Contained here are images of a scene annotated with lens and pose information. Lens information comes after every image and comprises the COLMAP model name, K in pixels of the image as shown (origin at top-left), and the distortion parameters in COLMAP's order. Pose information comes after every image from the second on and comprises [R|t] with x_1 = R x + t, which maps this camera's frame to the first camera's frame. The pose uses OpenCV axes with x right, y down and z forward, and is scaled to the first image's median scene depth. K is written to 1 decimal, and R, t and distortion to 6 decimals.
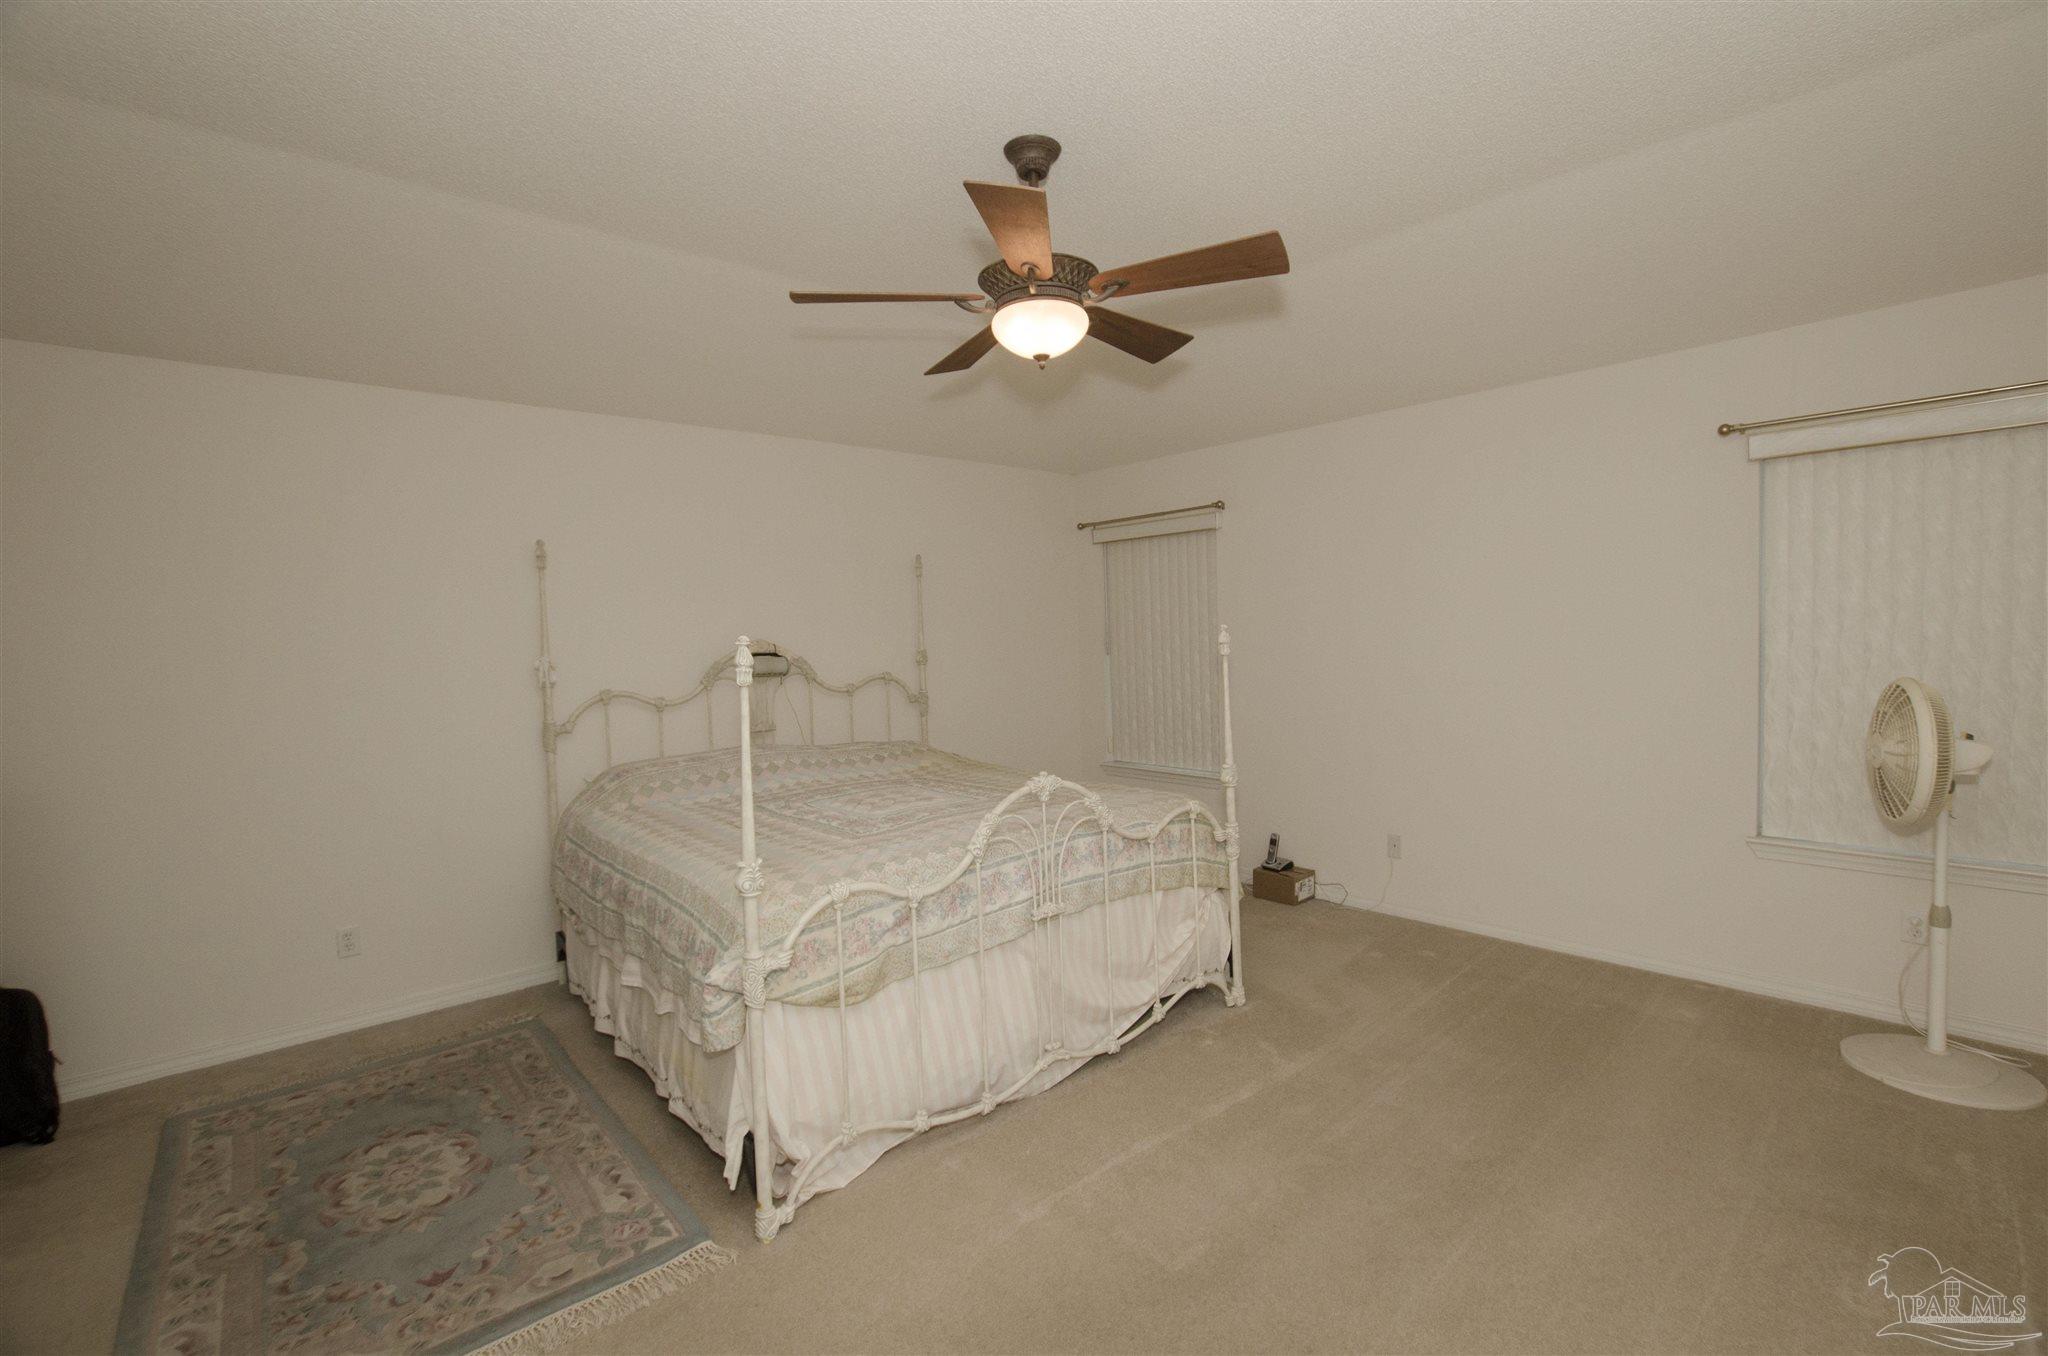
lens RADIAL K [[885.9, 0, 1024.0], [0, 885.9, 678.0], [0, 0, 1]] dist [-0.025313, 0.000223]
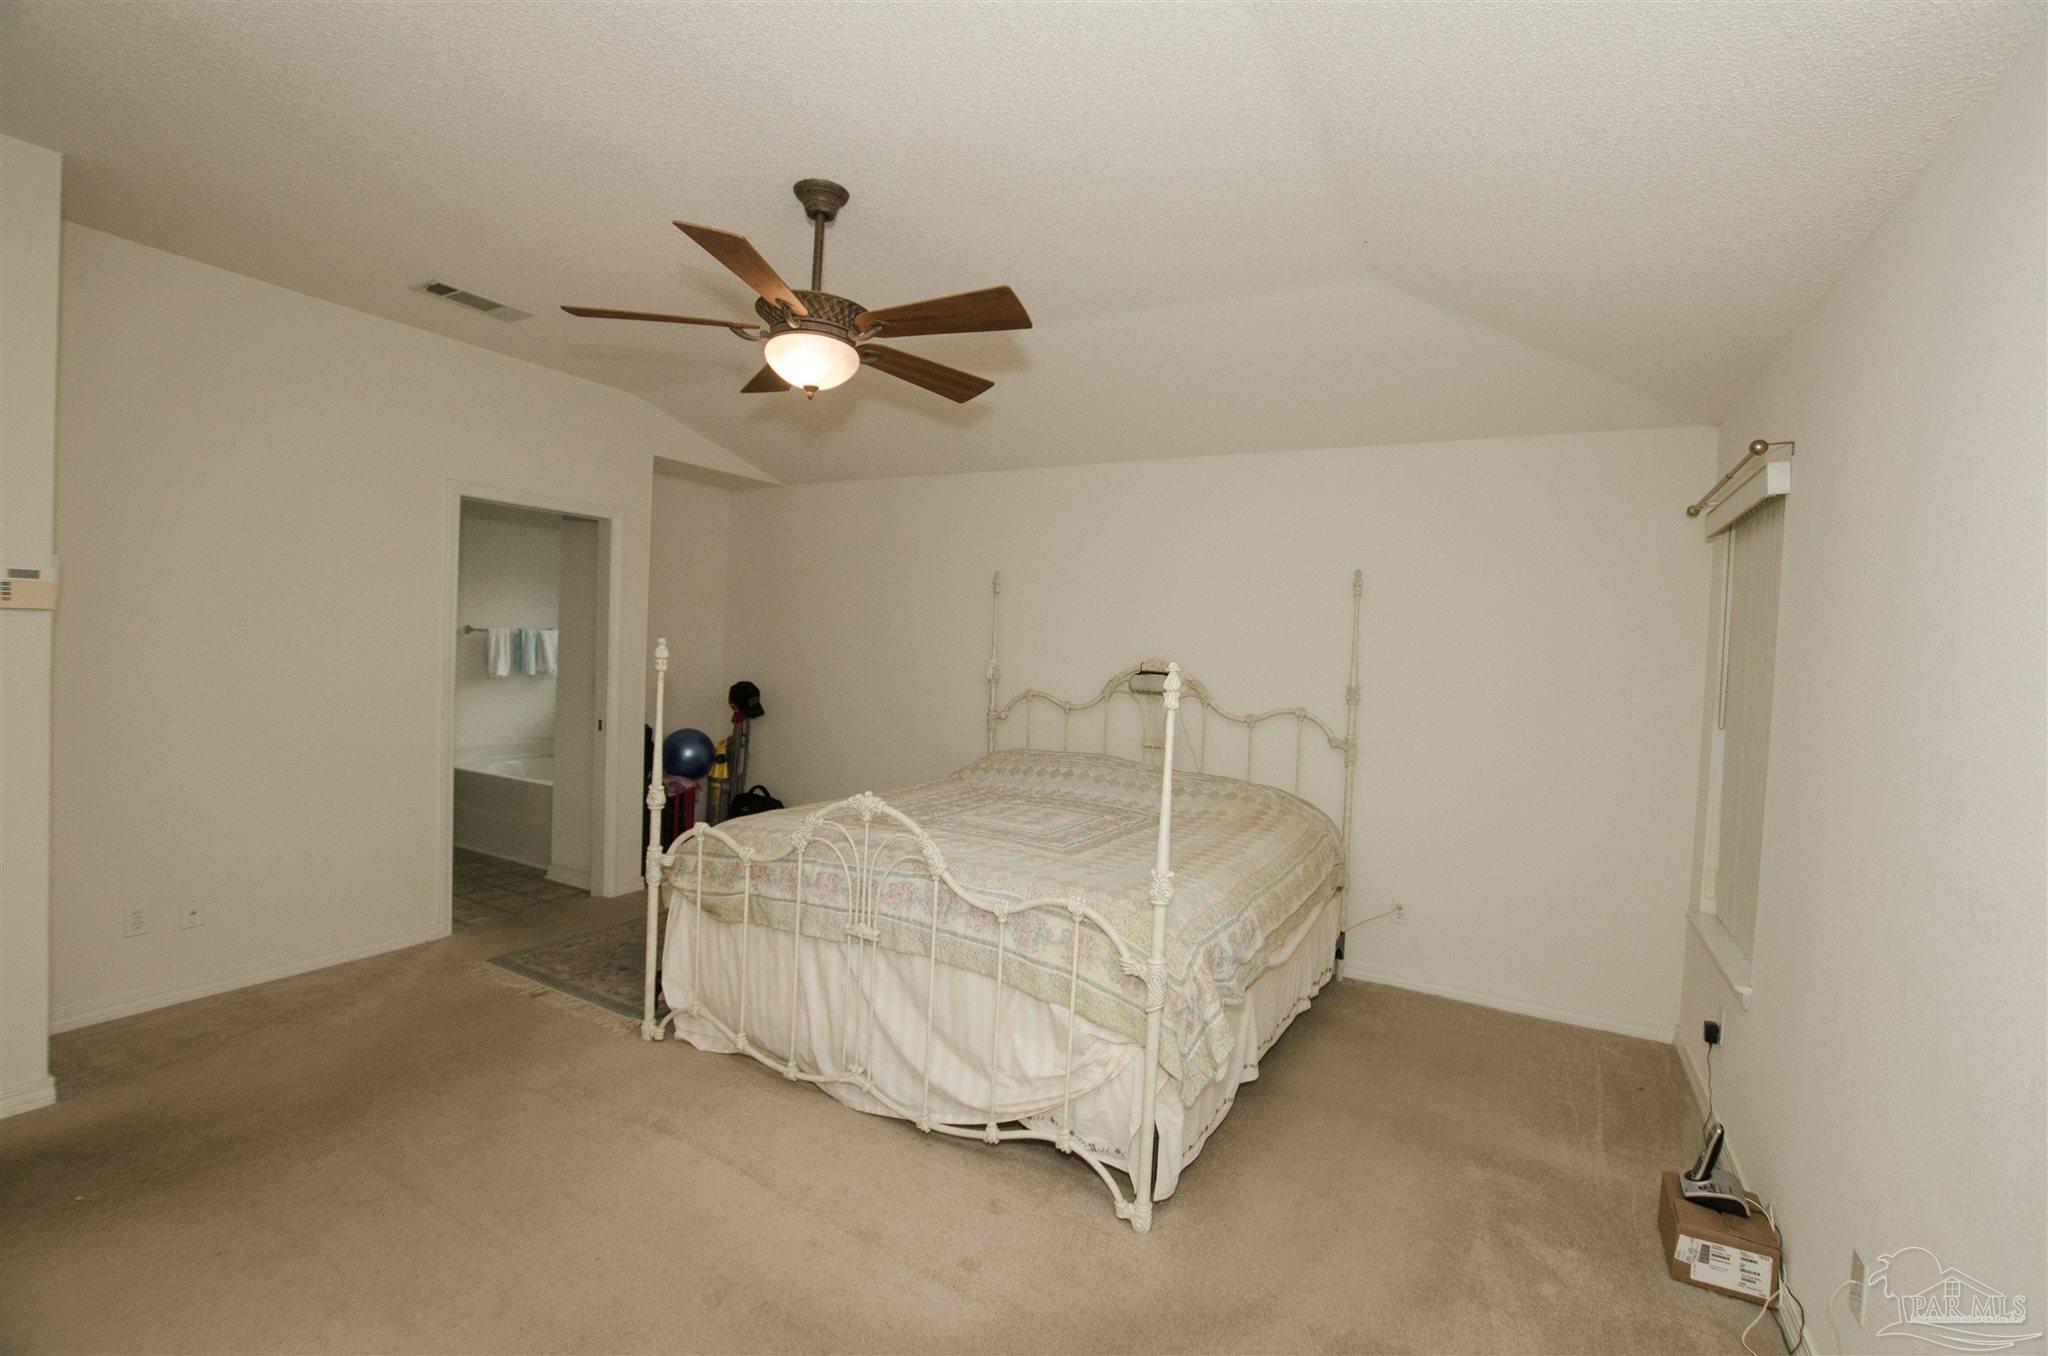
lens RADIAL K [[856.6, 0, 1030.3], [0, 856.6, 655.9], [0, 0, 1]] dist [-0.075166, 0.000034]
pose [[0.365561, 0.052591, -0.929300, 0.687900], [-0.104609, 0.994398, 0.015125, -0.054831], [0.924890, 0.091684, 0.369015, 0.576089]]
